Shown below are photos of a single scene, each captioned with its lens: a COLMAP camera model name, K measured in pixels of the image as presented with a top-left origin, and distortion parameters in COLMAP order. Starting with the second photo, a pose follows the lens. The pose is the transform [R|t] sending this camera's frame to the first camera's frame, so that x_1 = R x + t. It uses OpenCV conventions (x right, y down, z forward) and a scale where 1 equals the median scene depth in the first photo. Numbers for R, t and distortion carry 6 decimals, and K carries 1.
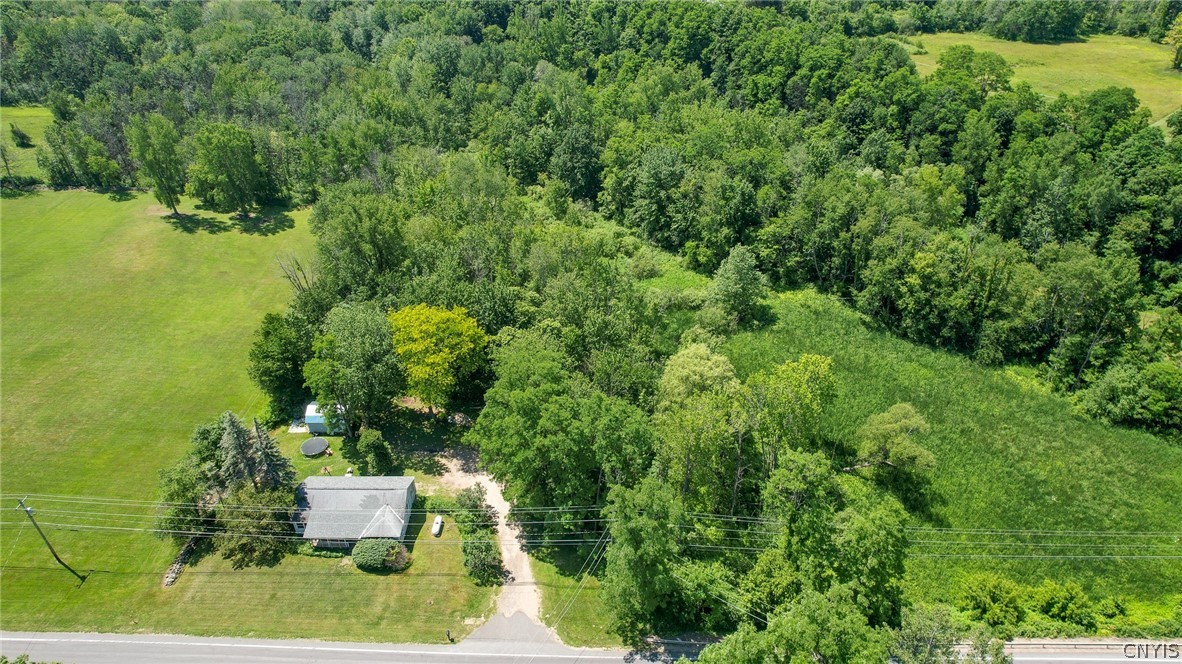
lens RADIAL K [[746.6, 0, 588.8], [0, 746.6, 347.0], [0, 0, 1]] dist [-0.068993, 0.054438]
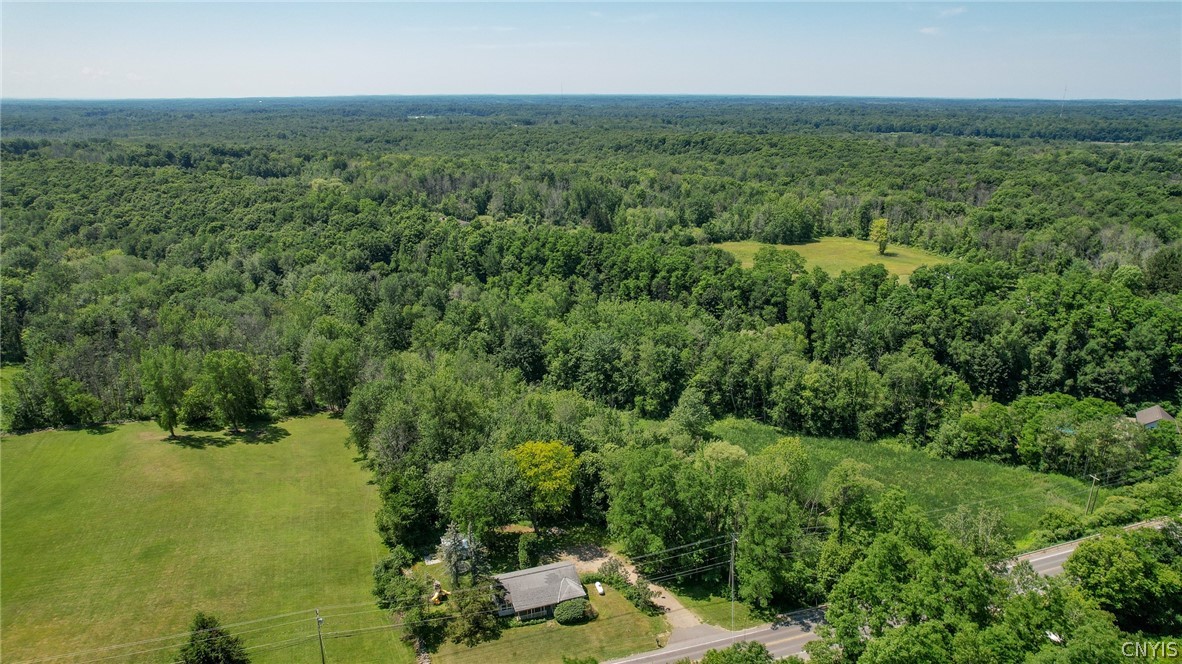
lens RADIAL K [[746.6, 0, 588.8], [0, 746.6, 347.0], [0, 0, 1]] dist [-0.068993, 0.054438]
pose [[0.943759, -0.104343, 0.313739, -0.346526], [0.190568, 0.947092, -0.258266, 0.098025], [-0.270191, 0.303529, 0.913710, -0.208750]]
